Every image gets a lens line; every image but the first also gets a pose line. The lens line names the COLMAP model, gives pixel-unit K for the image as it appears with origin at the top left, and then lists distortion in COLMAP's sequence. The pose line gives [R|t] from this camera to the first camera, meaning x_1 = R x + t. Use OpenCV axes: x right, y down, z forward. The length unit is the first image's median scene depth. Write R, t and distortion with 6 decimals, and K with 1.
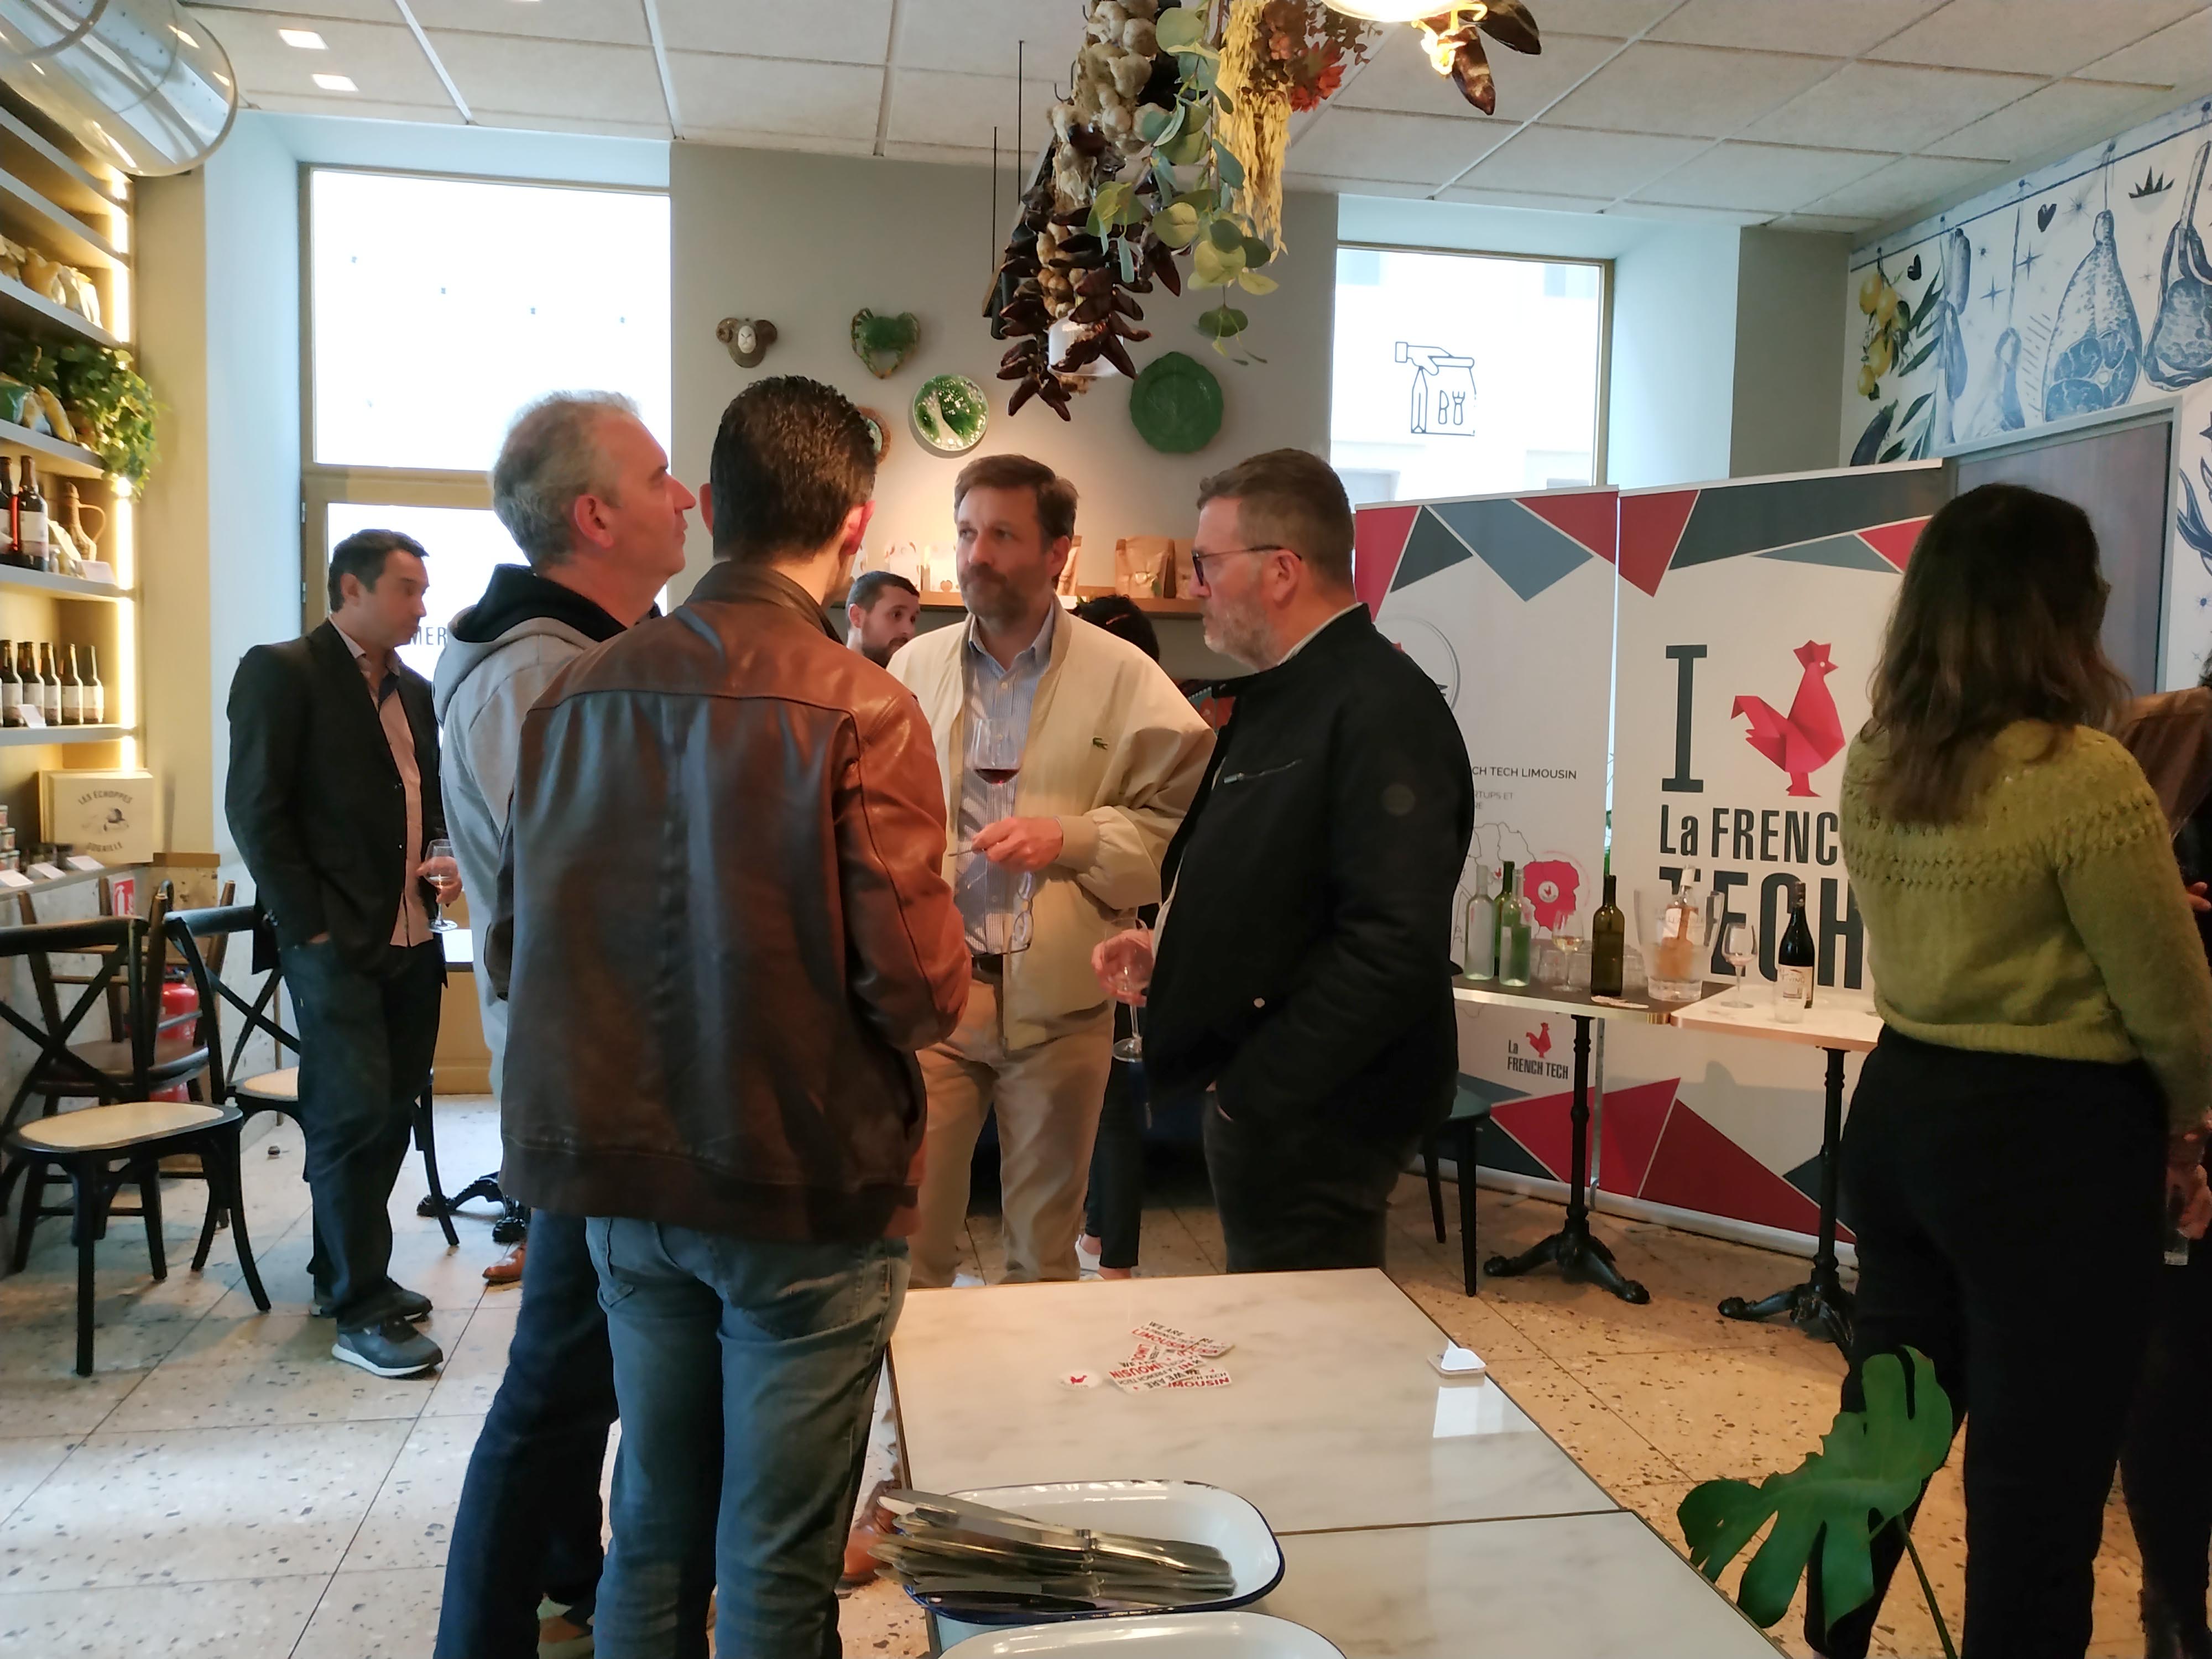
lens RADIAL K [[1654.9, 0, 1086.2], [0, 1654.9, 834.5], [0, 0, 1]] dist [0.008252, -0.016896]
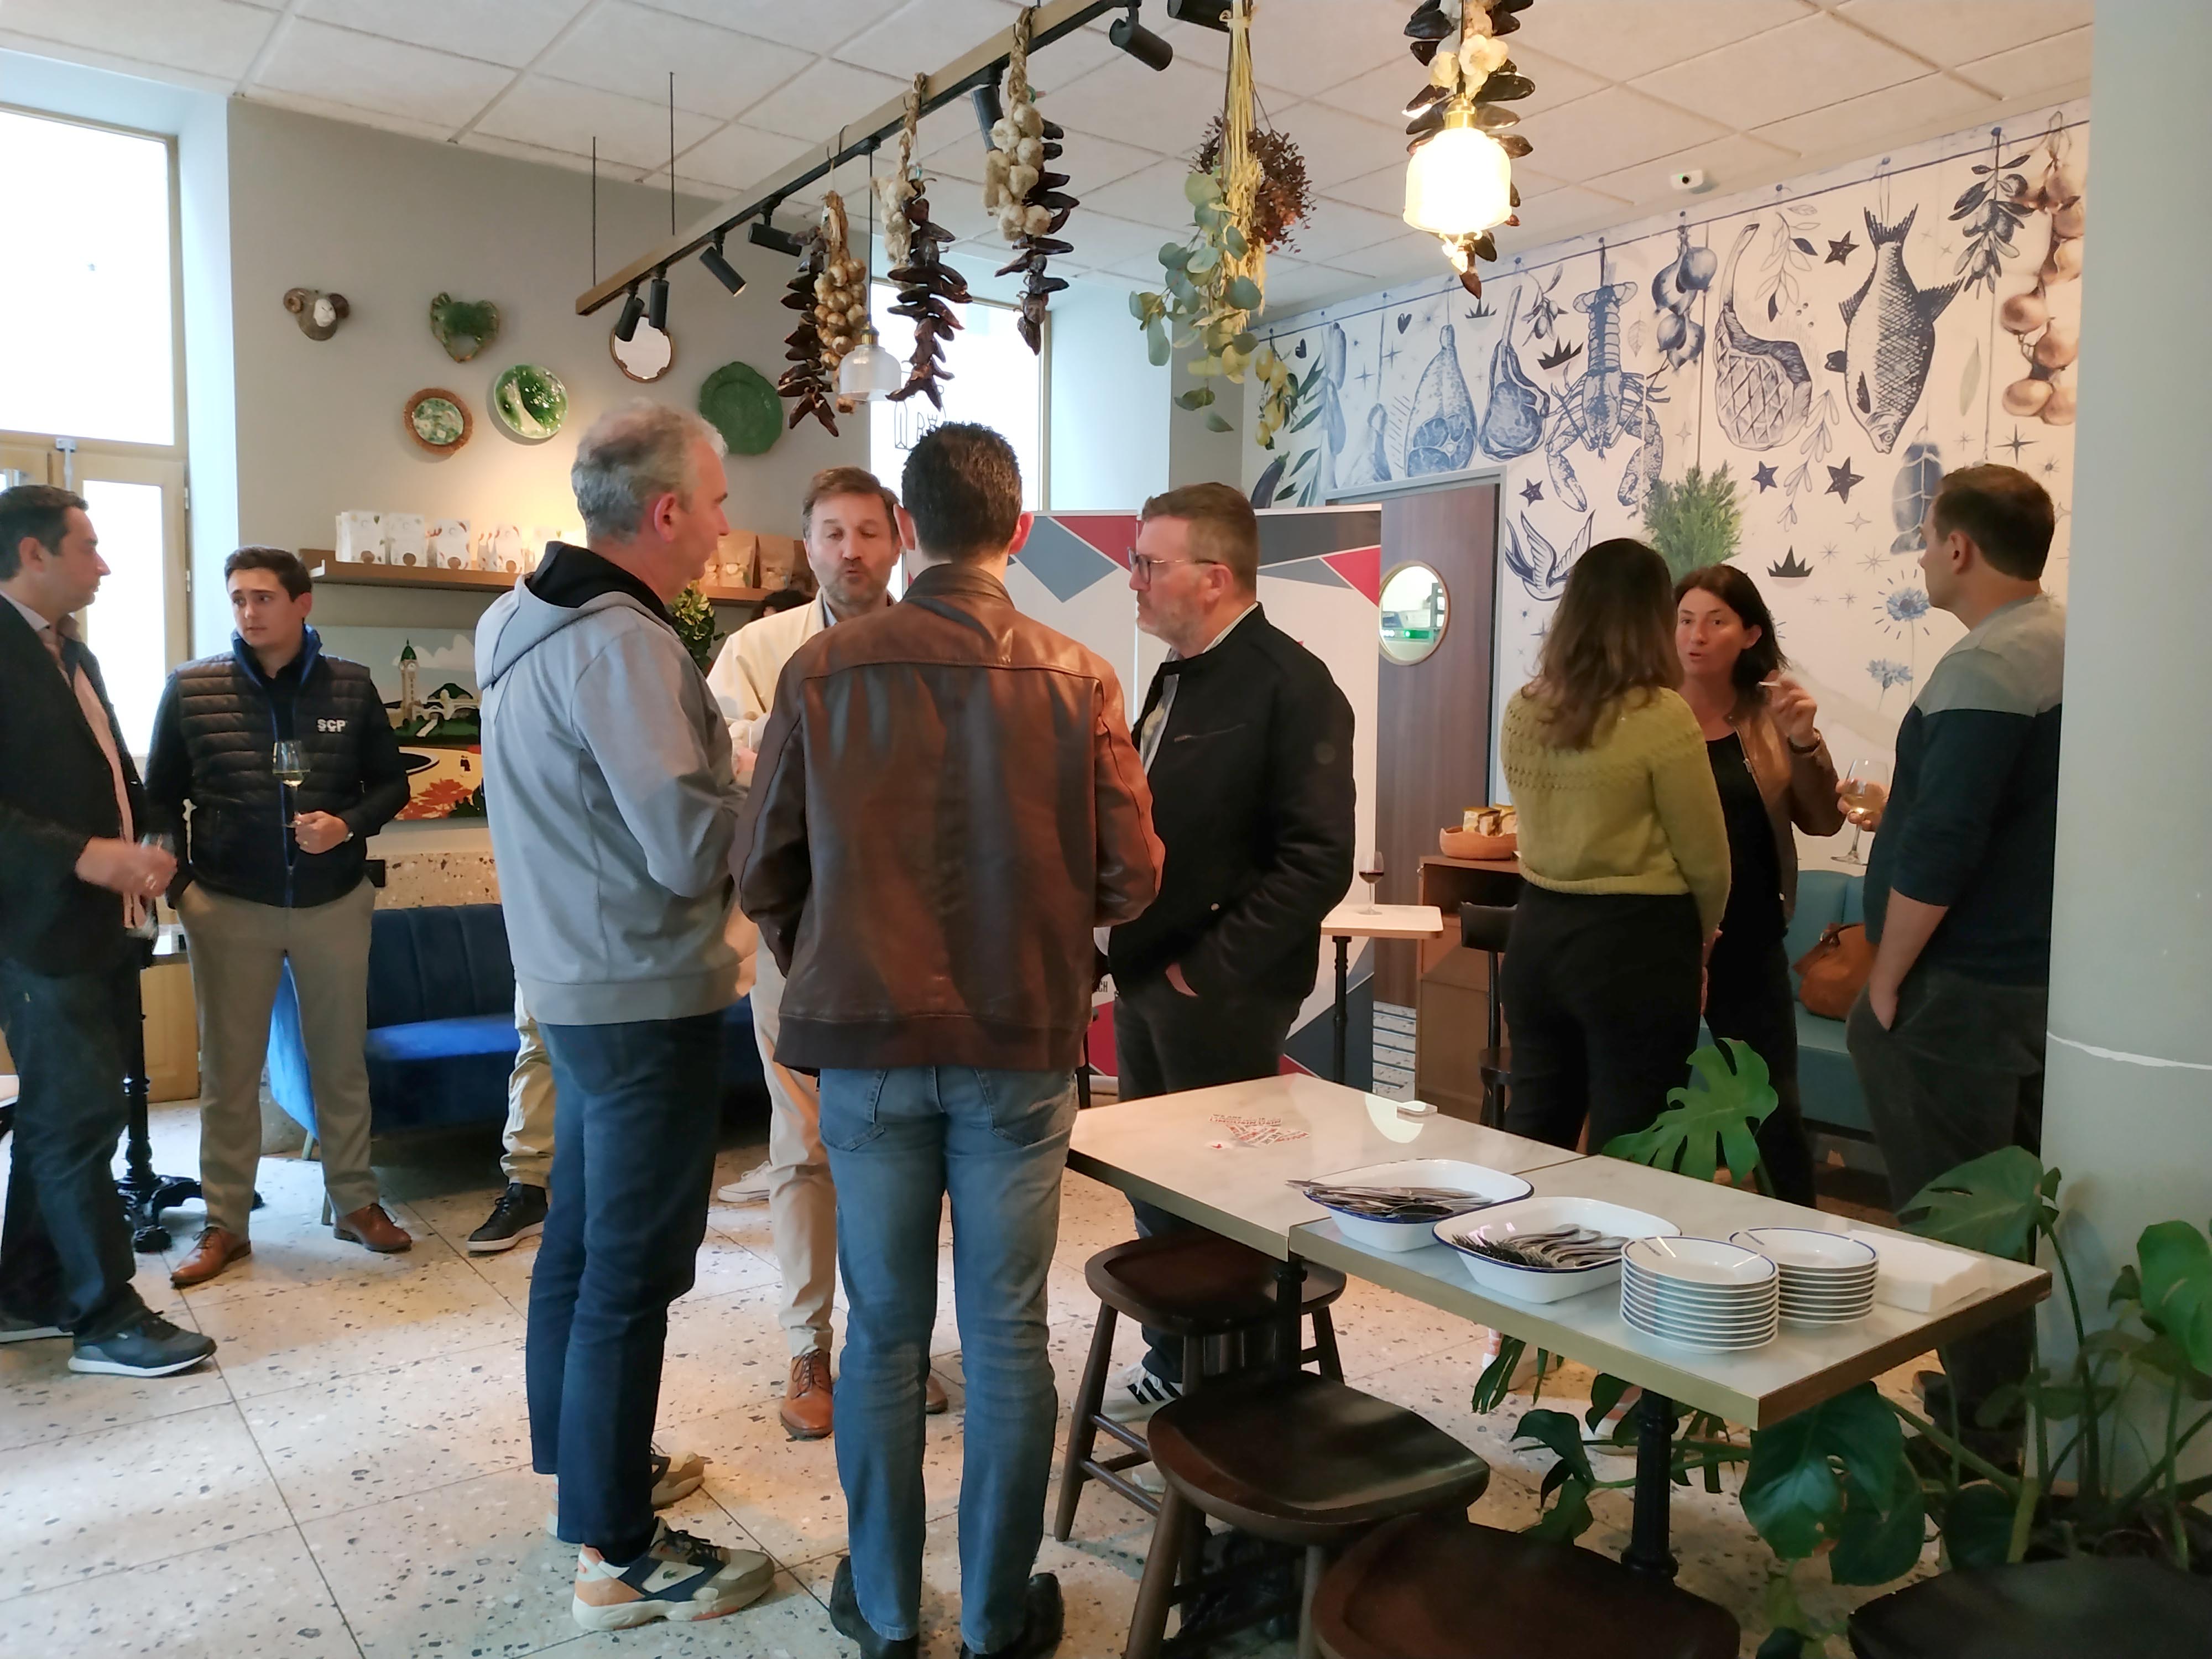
lens RADIAL K [[1654.9, 0, 1110.7], [0, 1654.9, 818.5], [0, 0, 1]] dist [0.008252, -0.016896]
pose [[0.890571, -0.033134, 0.453636, -0.261208], [0.035840, 0.999354, 0.002633, 0.014896], [-0.453430, 0.013914, 0.891183, -0.081863]]
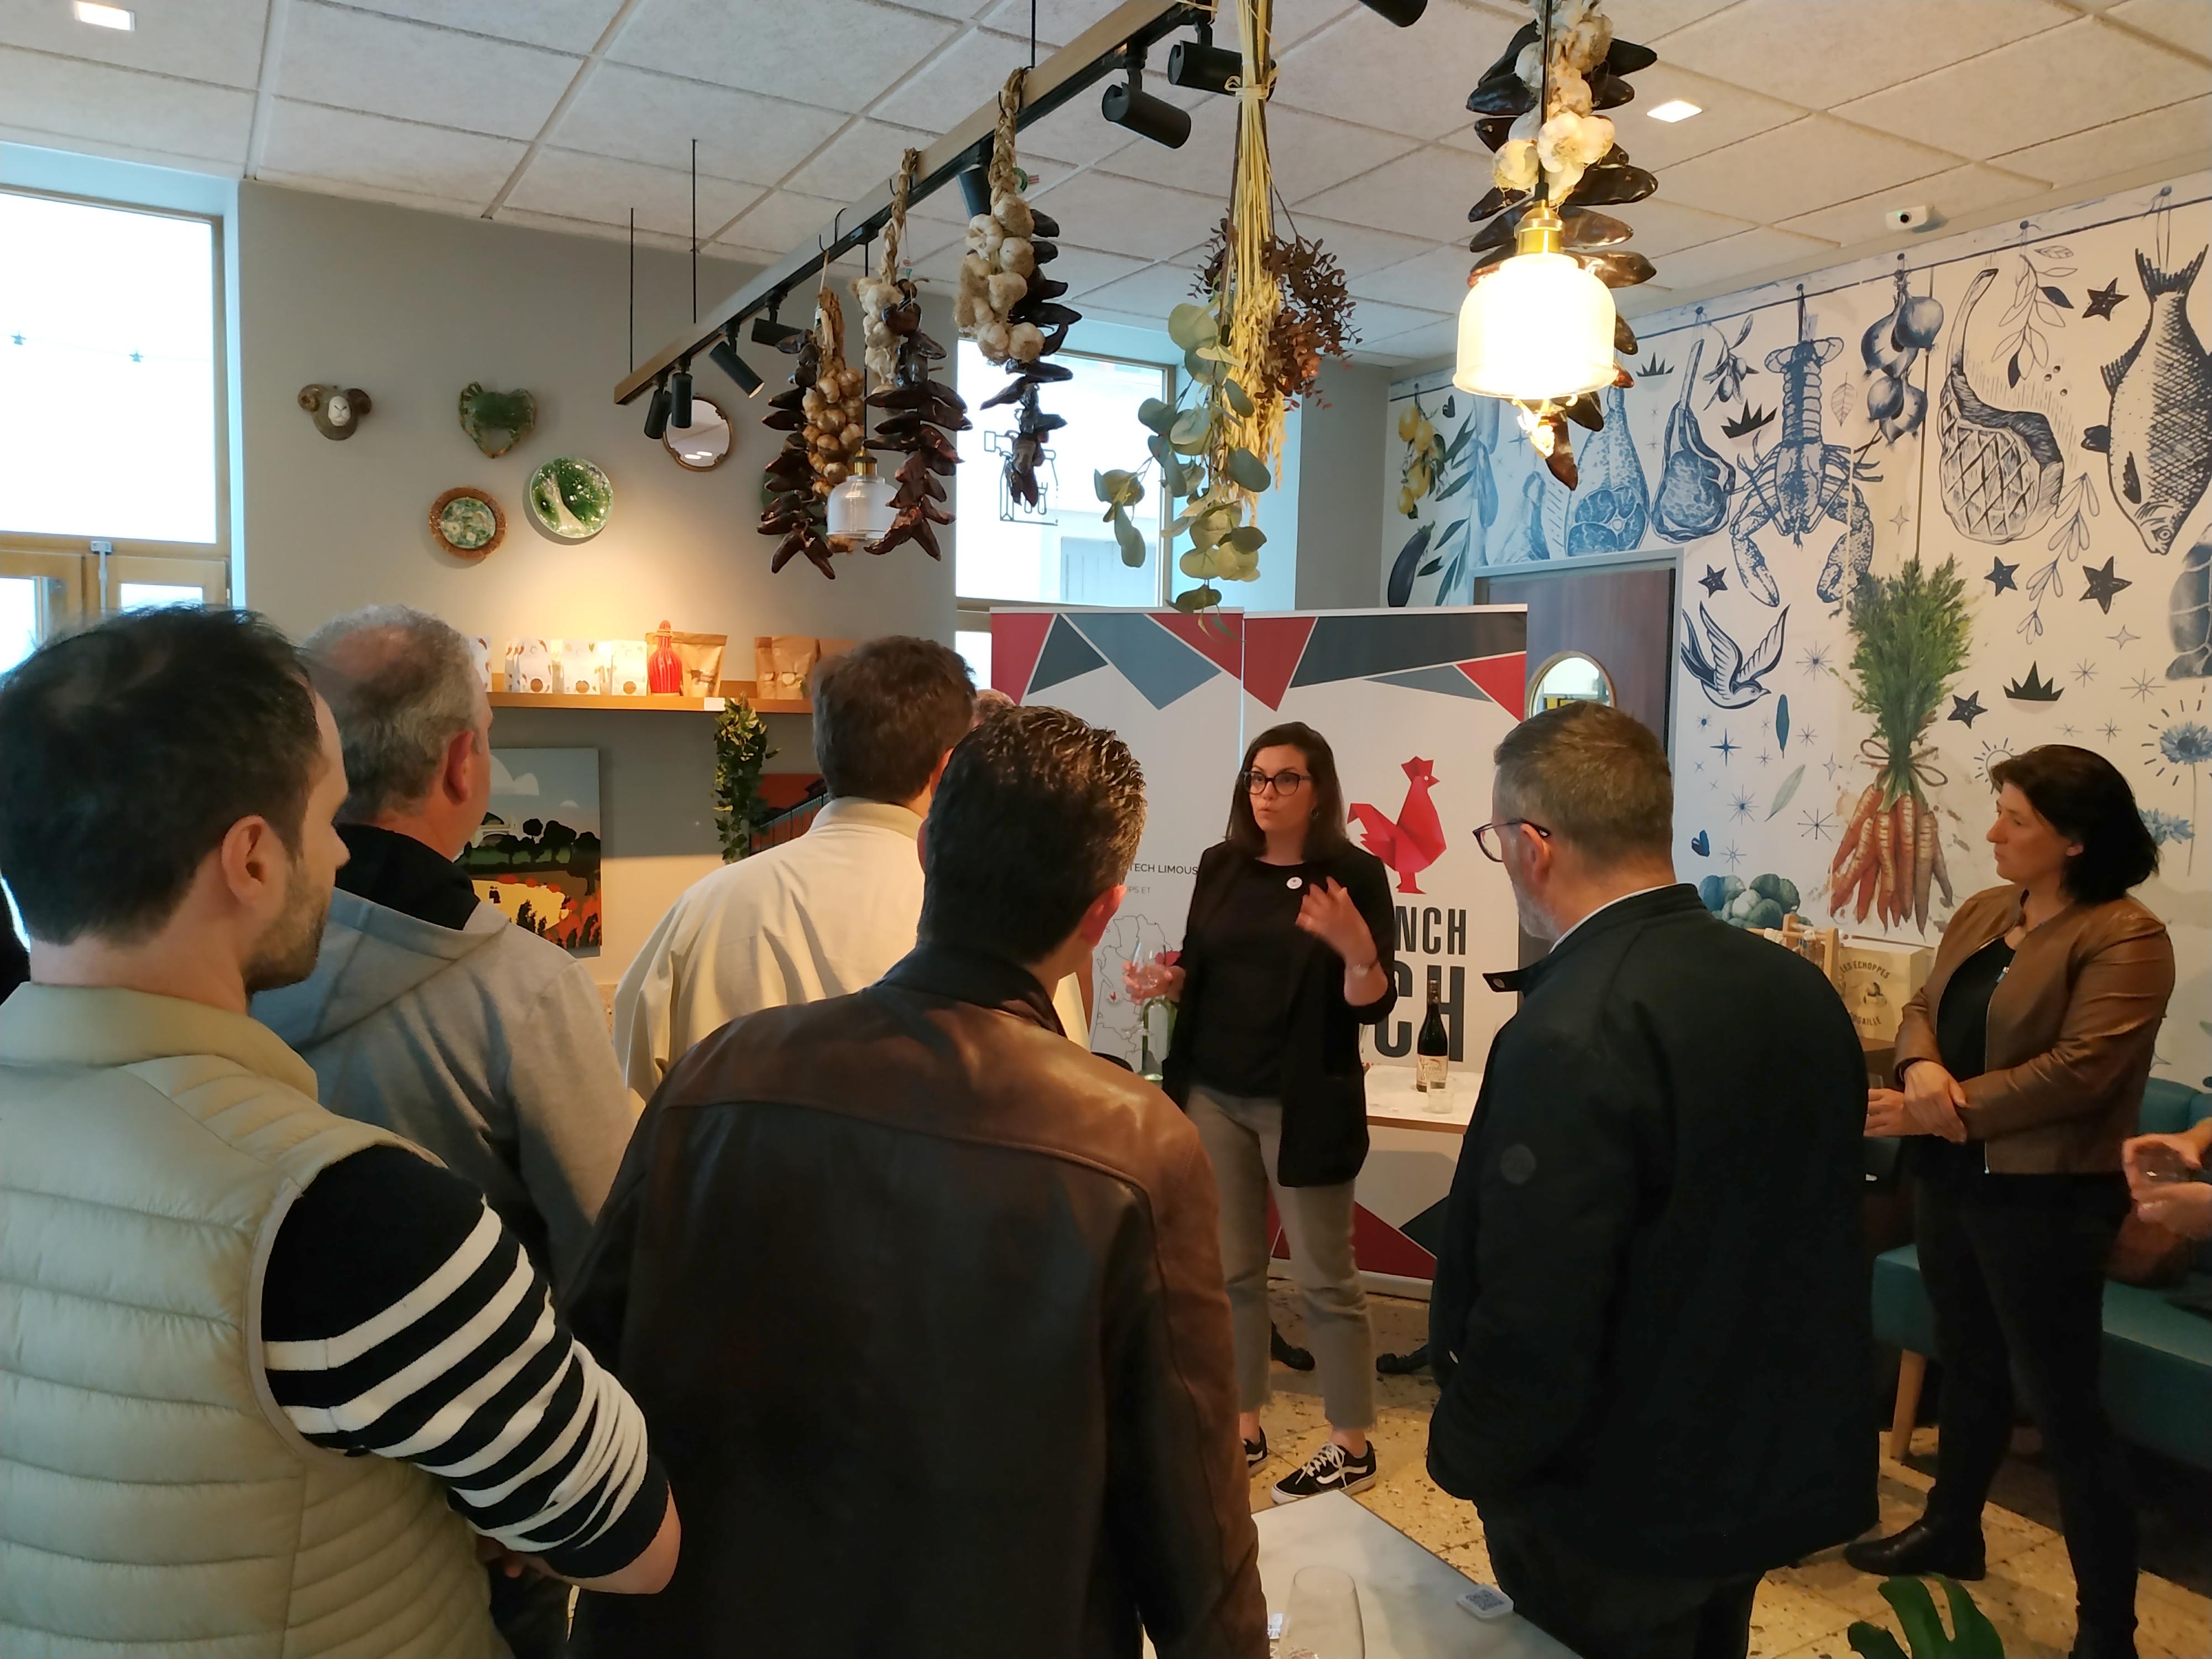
lens RADIAL K [[1654.9, 0, 1103.7], [0, 1654.9, 814.7], [0, 0, 1]] dist [0.008252, -0.016896]
pose [[0.937820, -0.018735, 0.346617, -0.139514], [0.022437, 0.999726, -0.006671, -0.070663], [-0.346397, 0.014034, 0.937983, 0.025602]]
